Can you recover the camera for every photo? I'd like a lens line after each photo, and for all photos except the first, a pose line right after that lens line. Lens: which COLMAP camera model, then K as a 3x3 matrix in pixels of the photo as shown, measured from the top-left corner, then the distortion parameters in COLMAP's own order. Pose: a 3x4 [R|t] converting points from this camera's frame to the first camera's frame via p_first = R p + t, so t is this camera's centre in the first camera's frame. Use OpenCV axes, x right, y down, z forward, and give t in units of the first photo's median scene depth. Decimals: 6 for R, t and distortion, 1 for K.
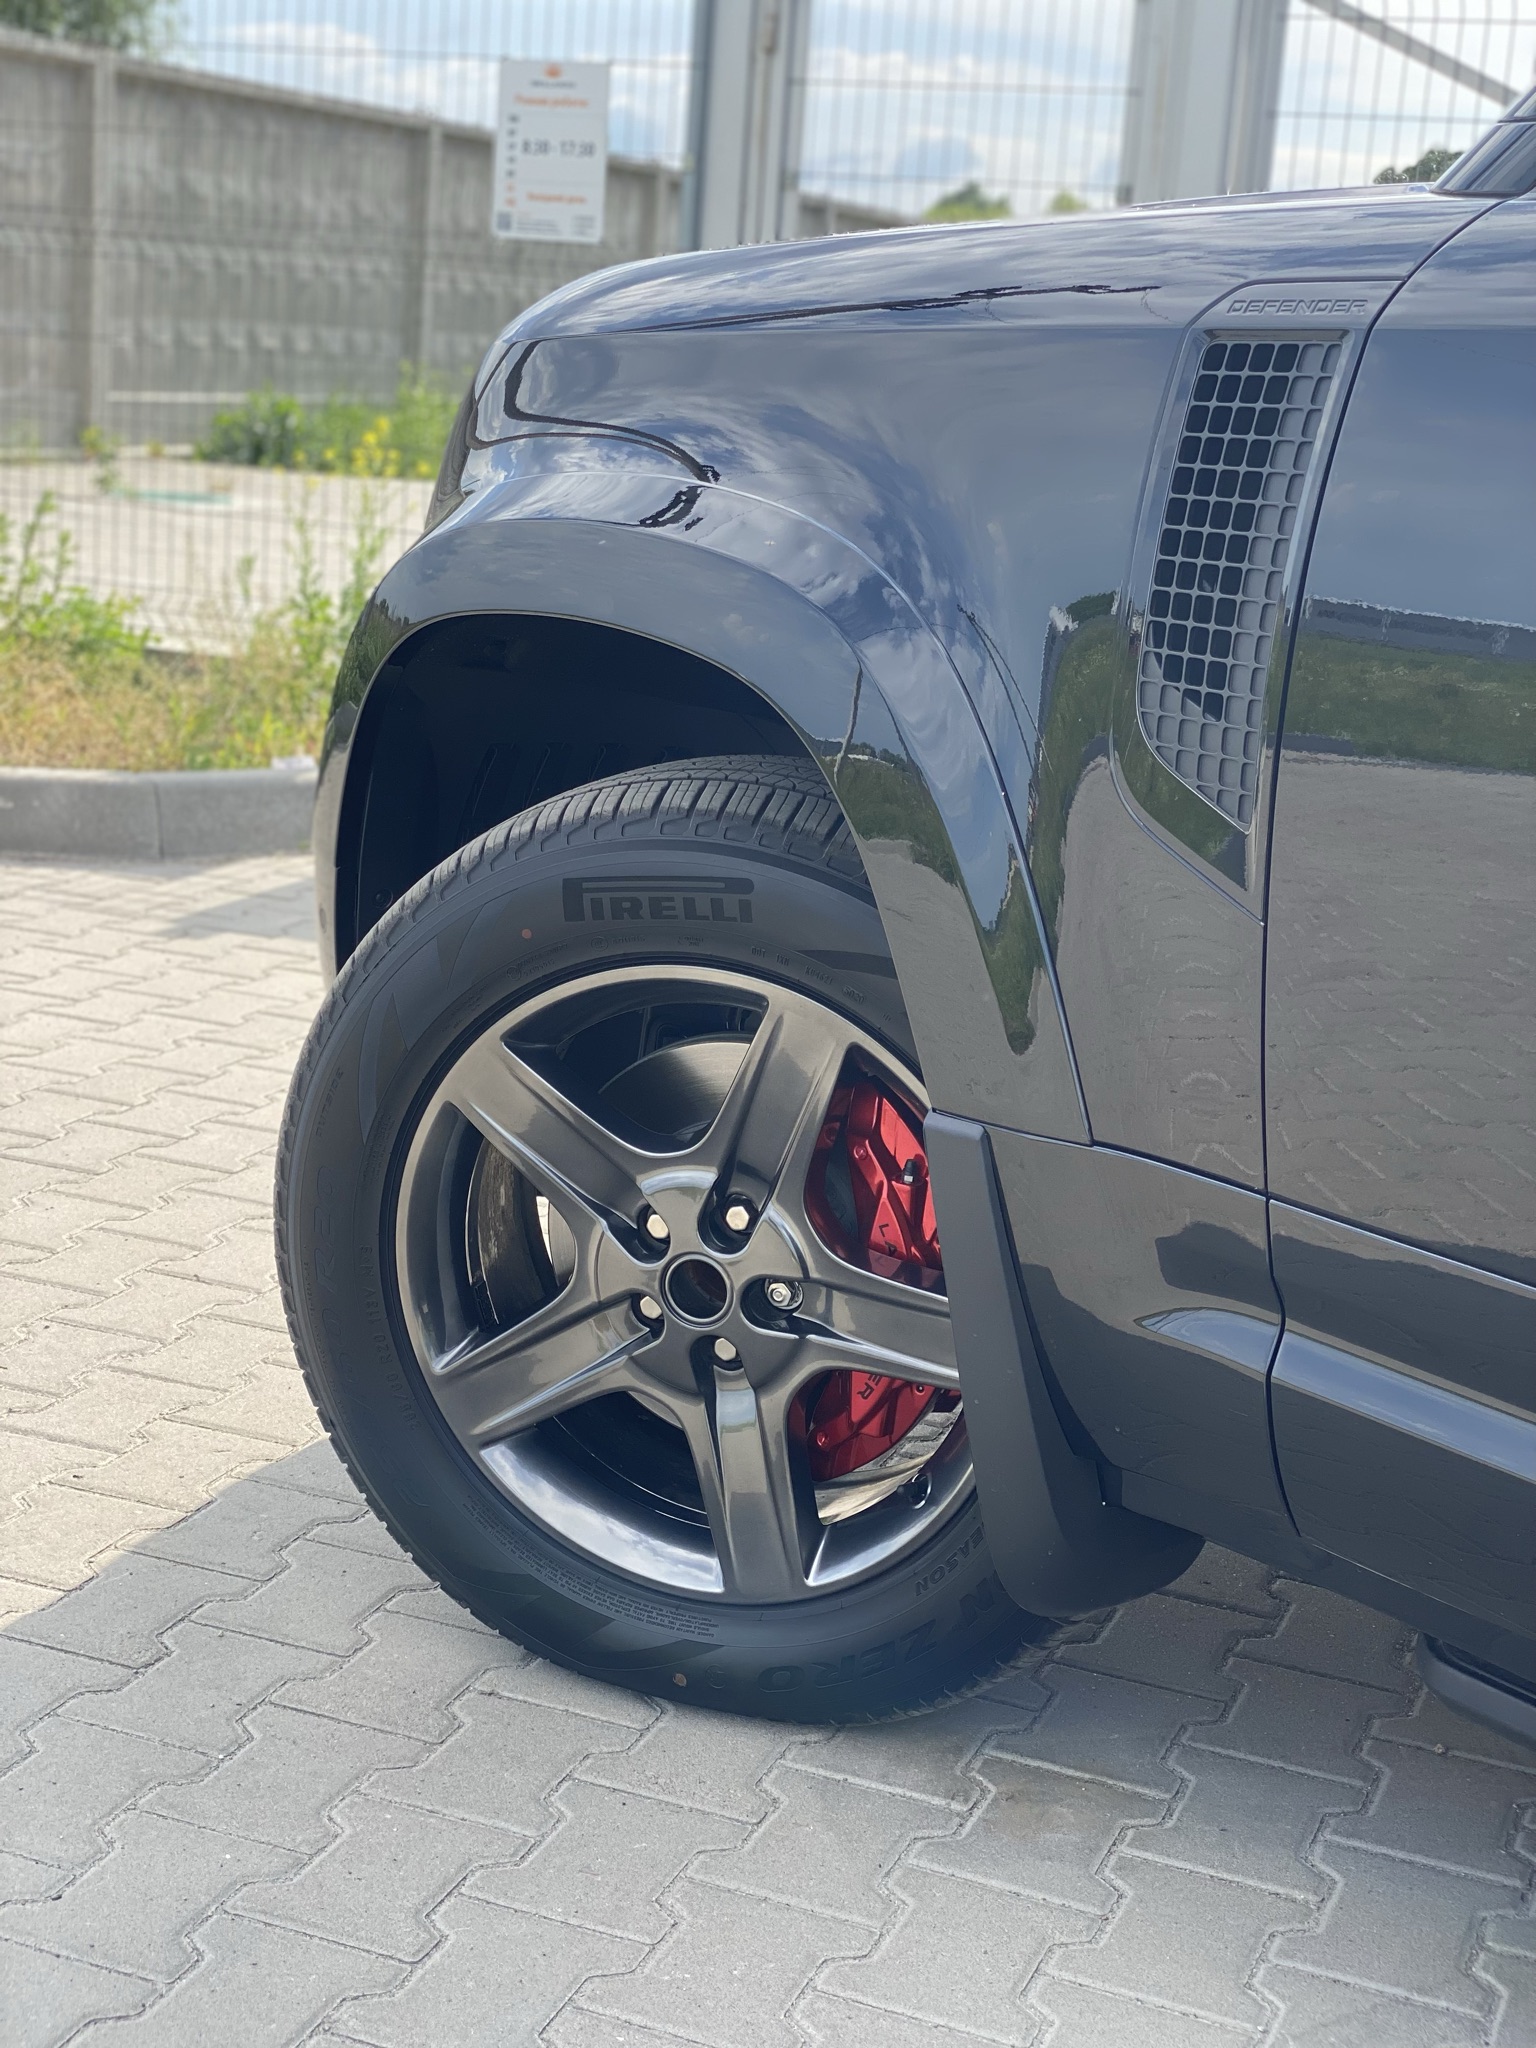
lens RADIAL K [[3074.5, 0, 768.0], [0, 3074.5, 1024.0], [0, 0, 1]] dist [0.071244, 0.060775]
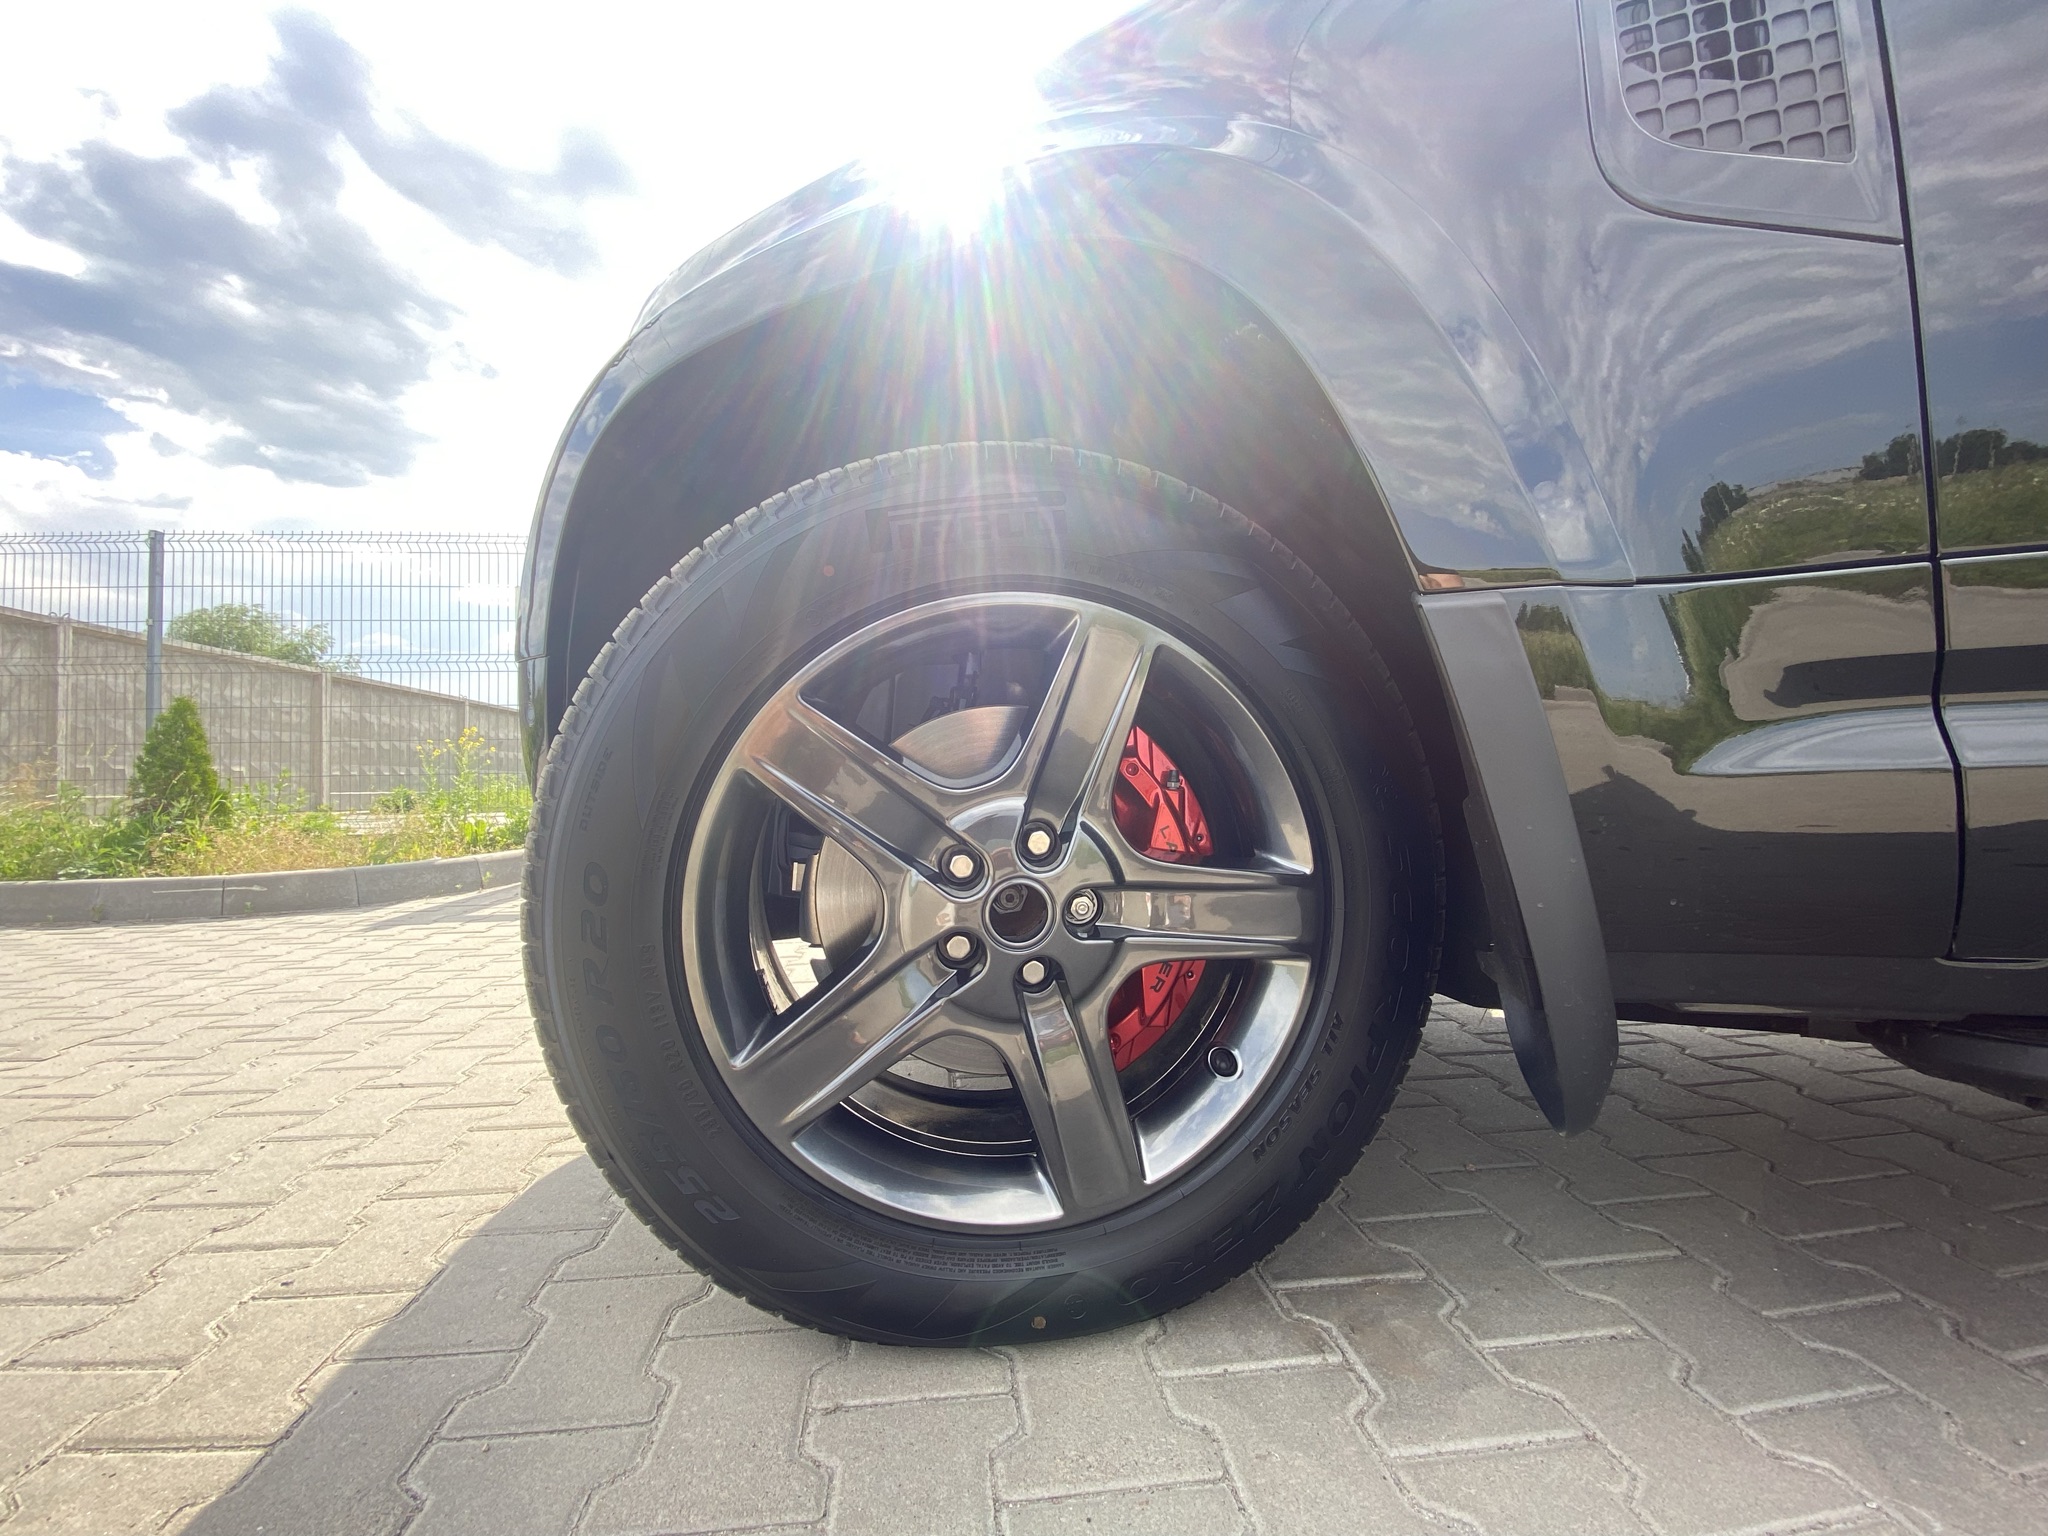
lens RADIAL K [[832.7, 0, 1017.0], [0, 832.7, 766.4], [0, 0, 1]] dist [0.002410, -0.012692]
pose [[0.880979, -0.070026, 0.467945, -0.121619], [0.177172, 0.965859, -0.189016, 0.073161], [-0.438733, 0.249426, 0.863308, 0.598404]]
